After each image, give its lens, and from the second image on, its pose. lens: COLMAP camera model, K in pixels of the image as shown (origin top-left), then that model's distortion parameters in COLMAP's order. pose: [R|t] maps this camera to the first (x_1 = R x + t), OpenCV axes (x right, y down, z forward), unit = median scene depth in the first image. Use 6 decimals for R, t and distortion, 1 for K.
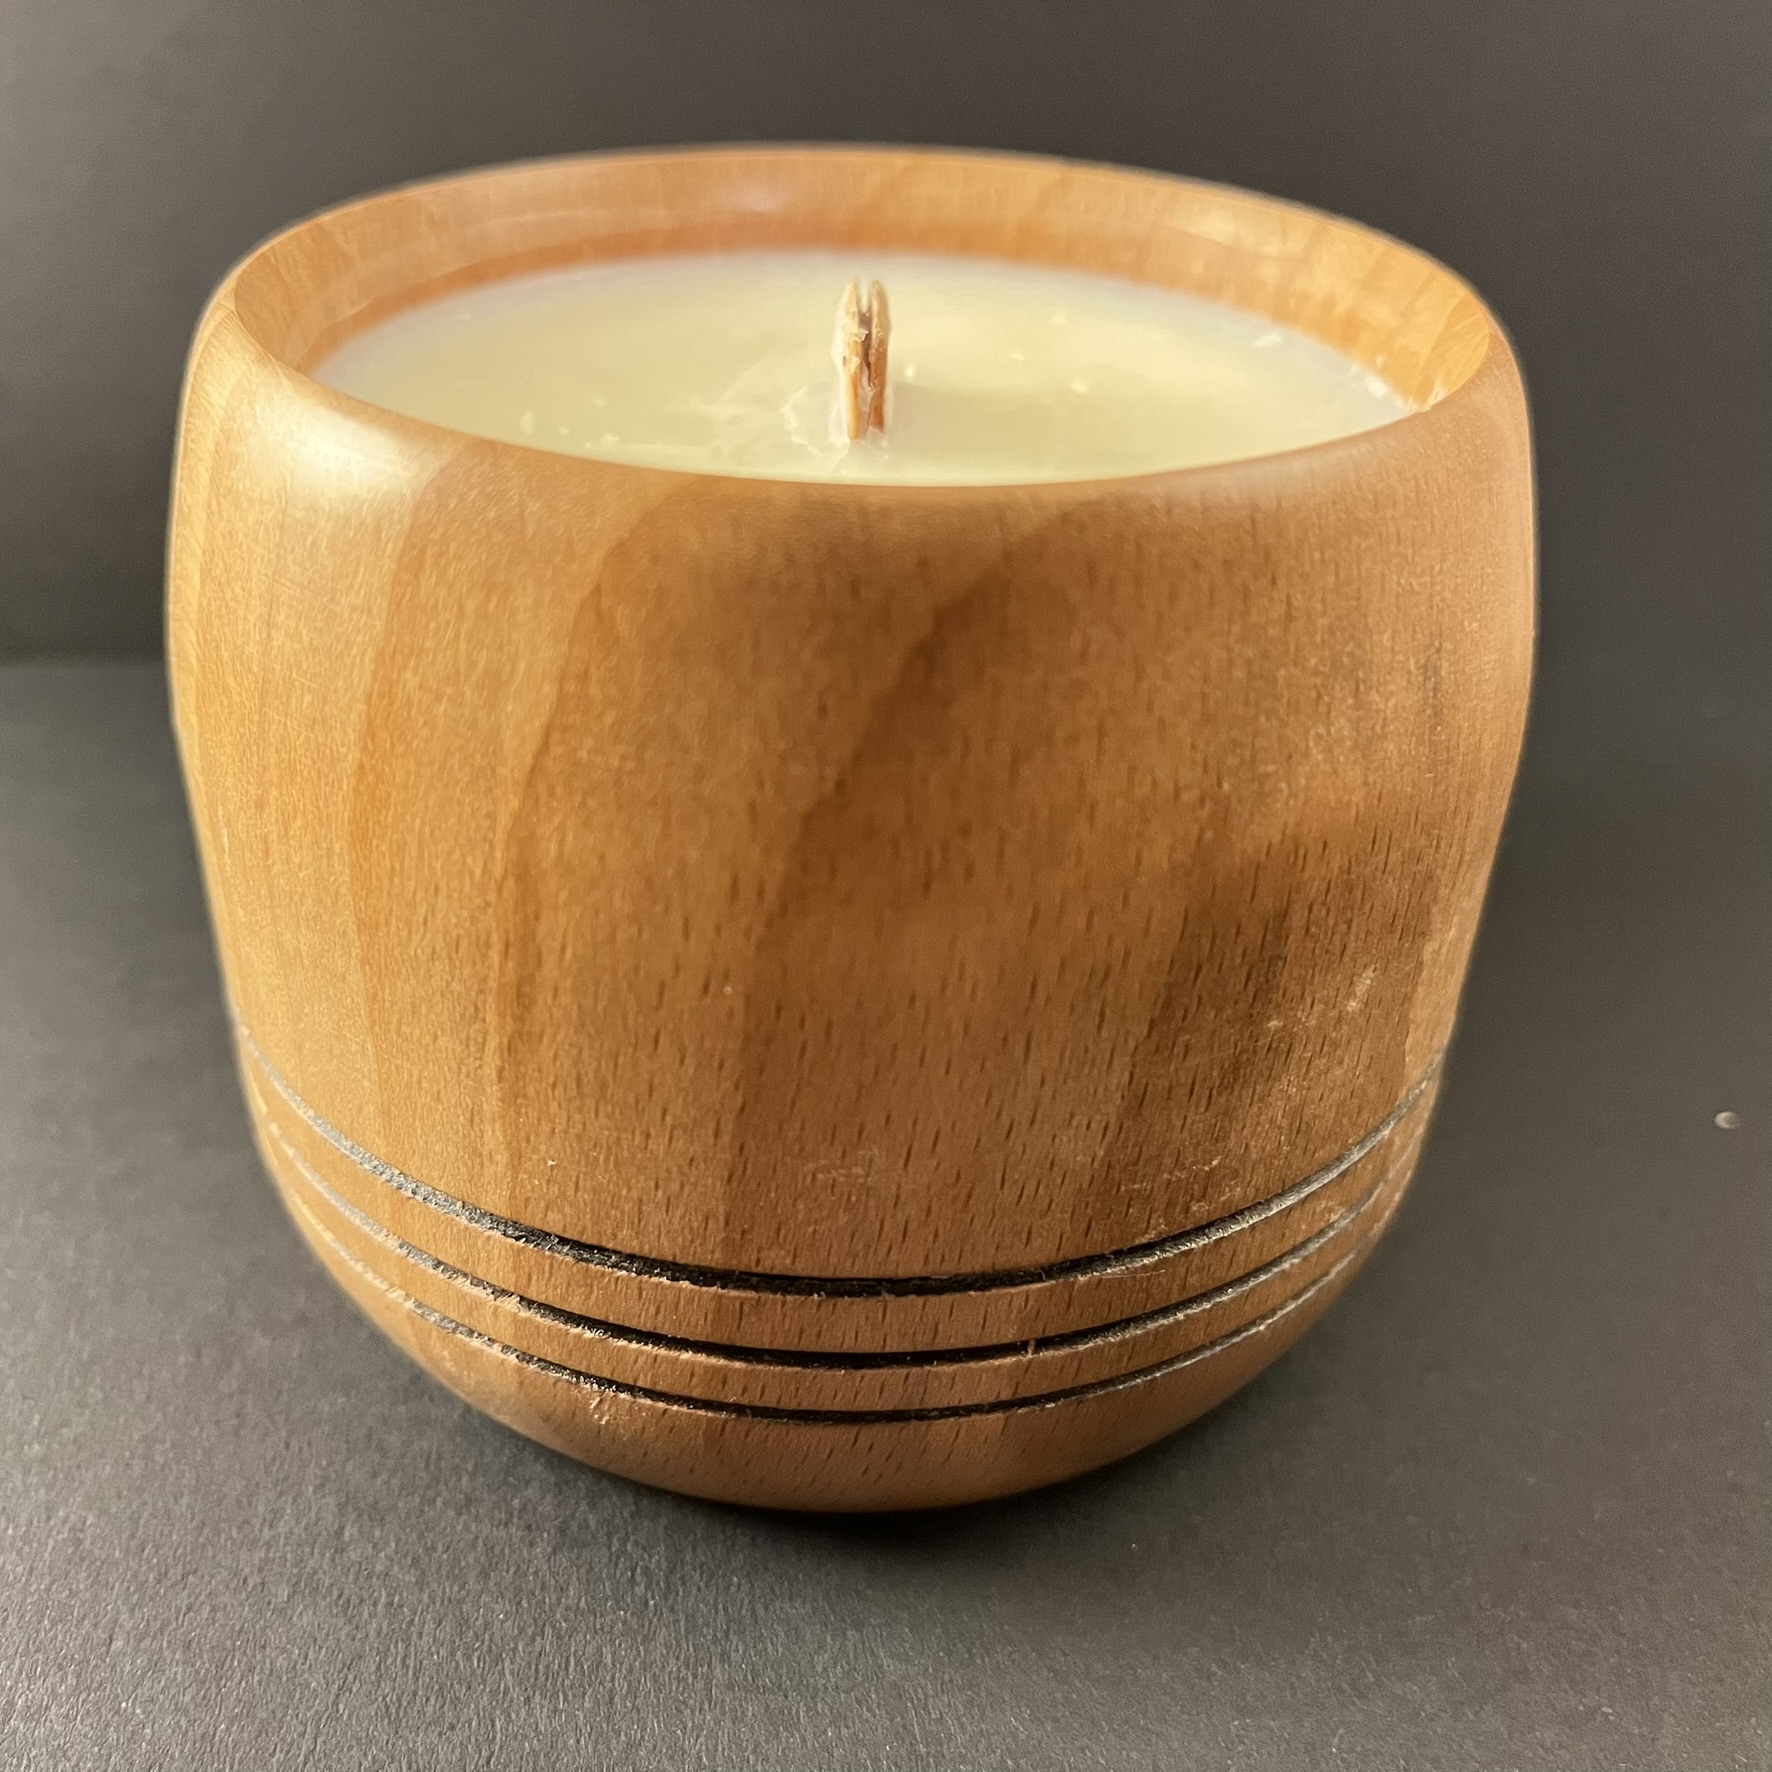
lens RADIAL K [[1925.7, 0, 908.0], [0, 1925.7, 889.2], [0, 0, 1]] dist [0.175517, -0.729076]
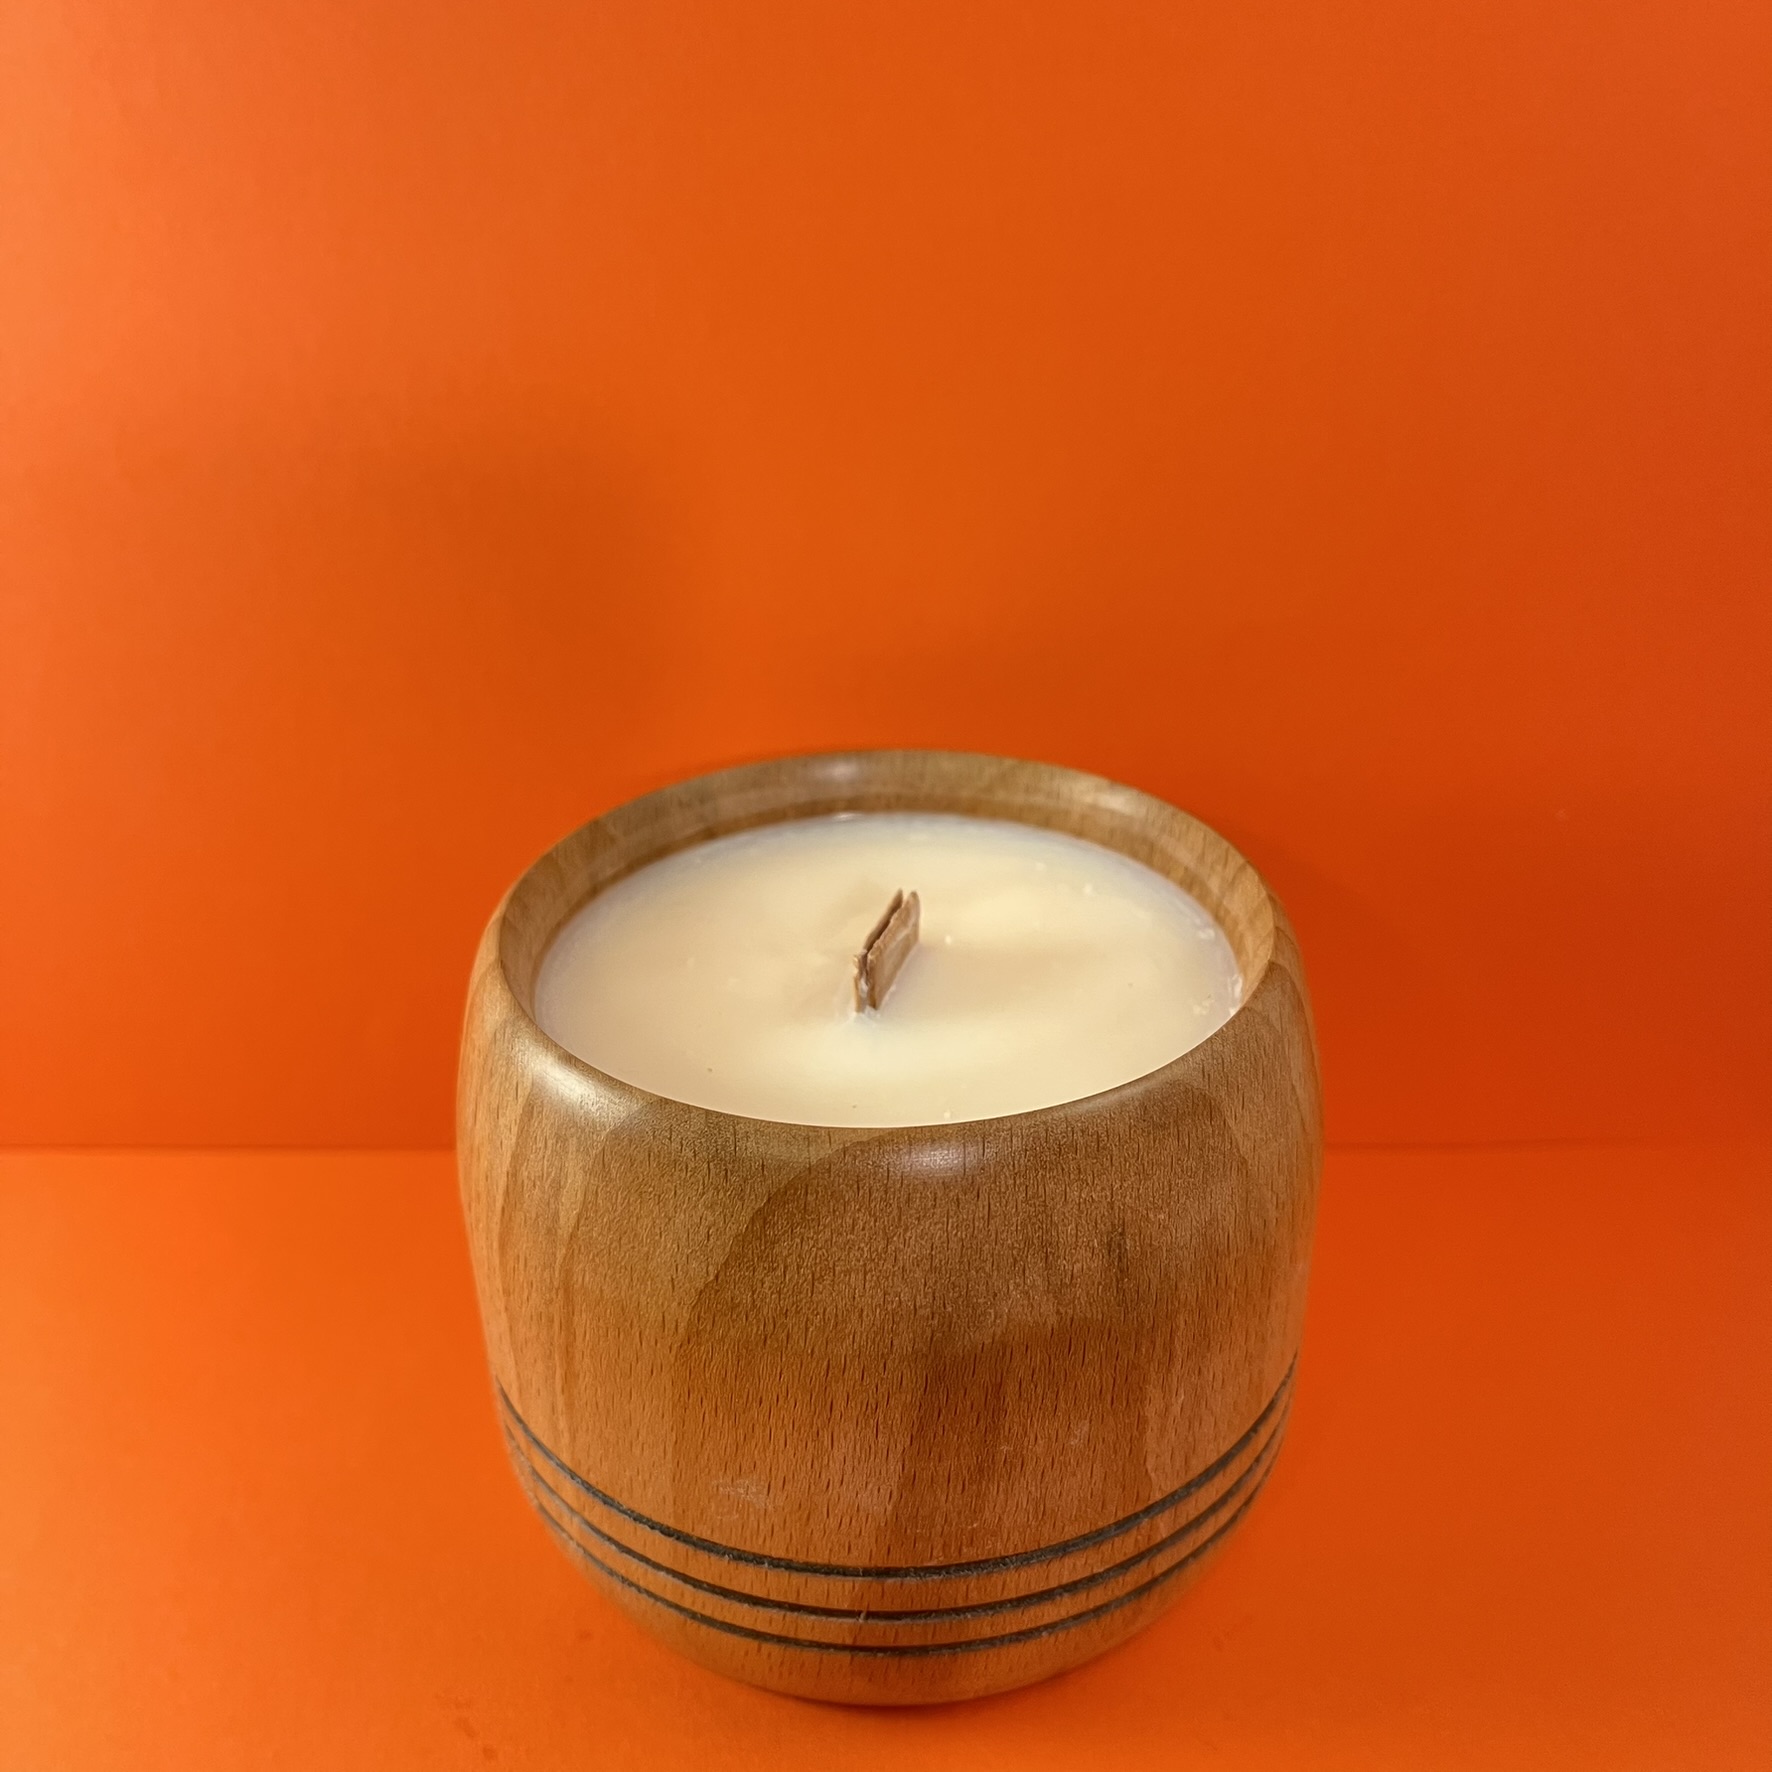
lens RADIAL K [[1925.7, 0, 908.0], [0, 1925.7, 889.2], [0, 0, 1]] dist [0.175517, -0.729076]
pose [[0.945158, 0.108957, -0.307903, 0.585944], [-0.125832, 0.991419, -0.035430, -0.336248], [0.301401, 0.072231, 0.950758, -0.605513]]
